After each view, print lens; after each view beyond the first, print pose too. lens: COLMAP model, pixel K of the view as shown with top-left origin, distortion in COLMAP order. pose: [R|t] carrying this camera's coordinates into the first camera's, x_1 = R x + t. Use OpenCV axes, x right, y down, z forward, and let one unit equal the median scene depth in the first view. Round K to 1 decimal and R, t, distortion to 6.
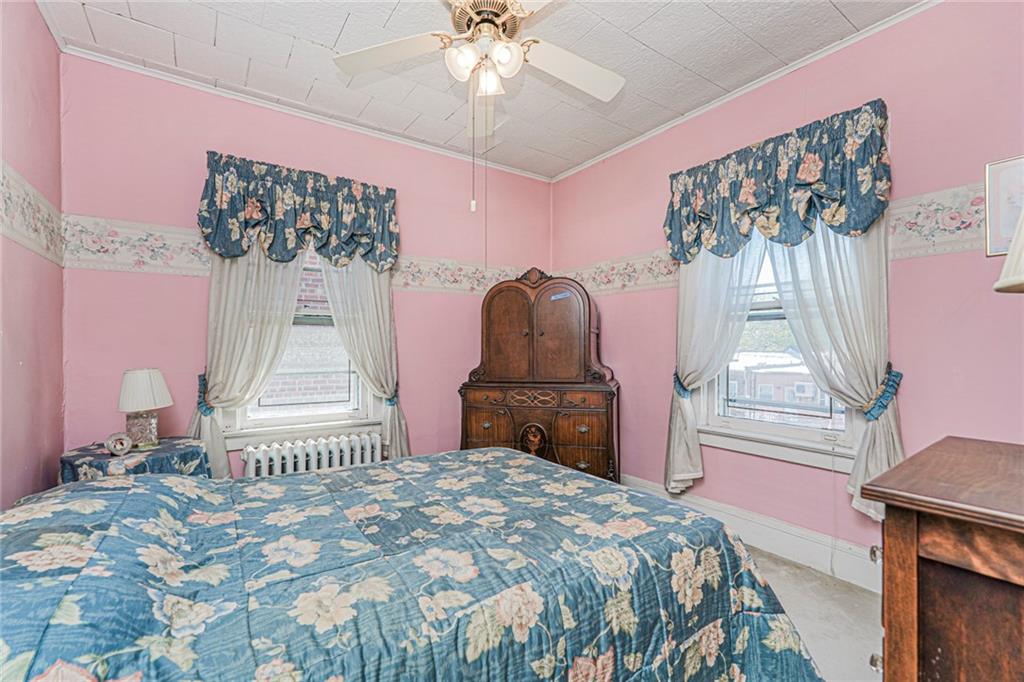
lens RADIAL K [[450.3, 0, 510.6], [0, 450.3, 342.5], [0, 0, 1]] dist [-0.008118, 0.002428]
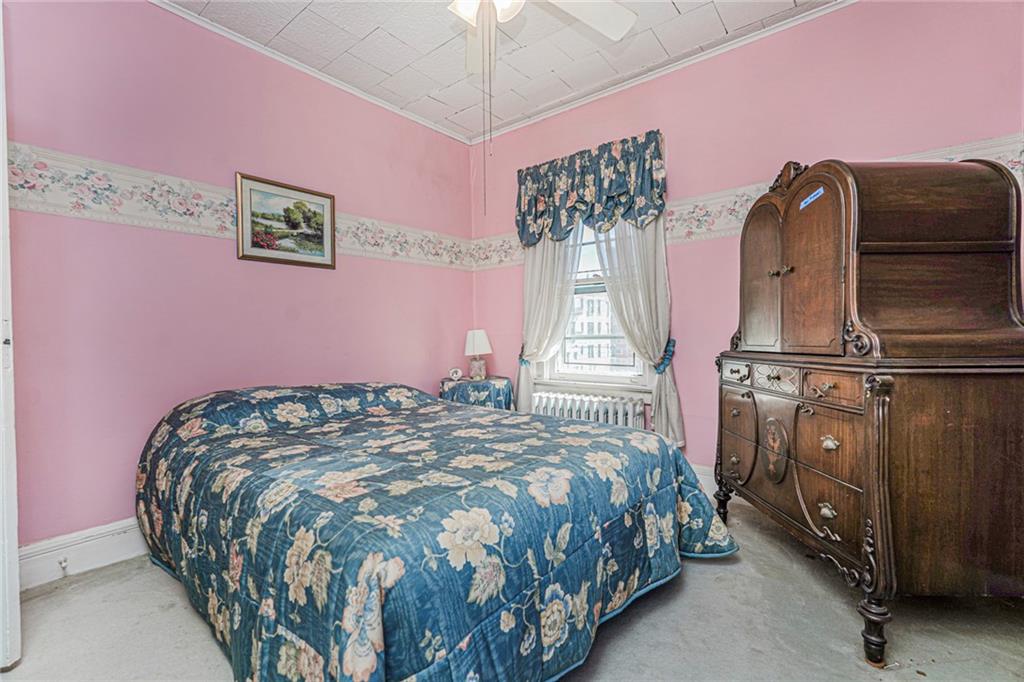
lens RADIAL K [[450.3, 0, 510.5], [0, 450.3, 339.6], [0, 0, 1]] dist [-0.008118, 0.002428]
pose [[0.293933, 0.008966, -0.955784, 0.581170], [0.024129, 0.999568, 0.016797, 0.056959], [0.955521, -0.027999, 0.293590, 0.523537]]
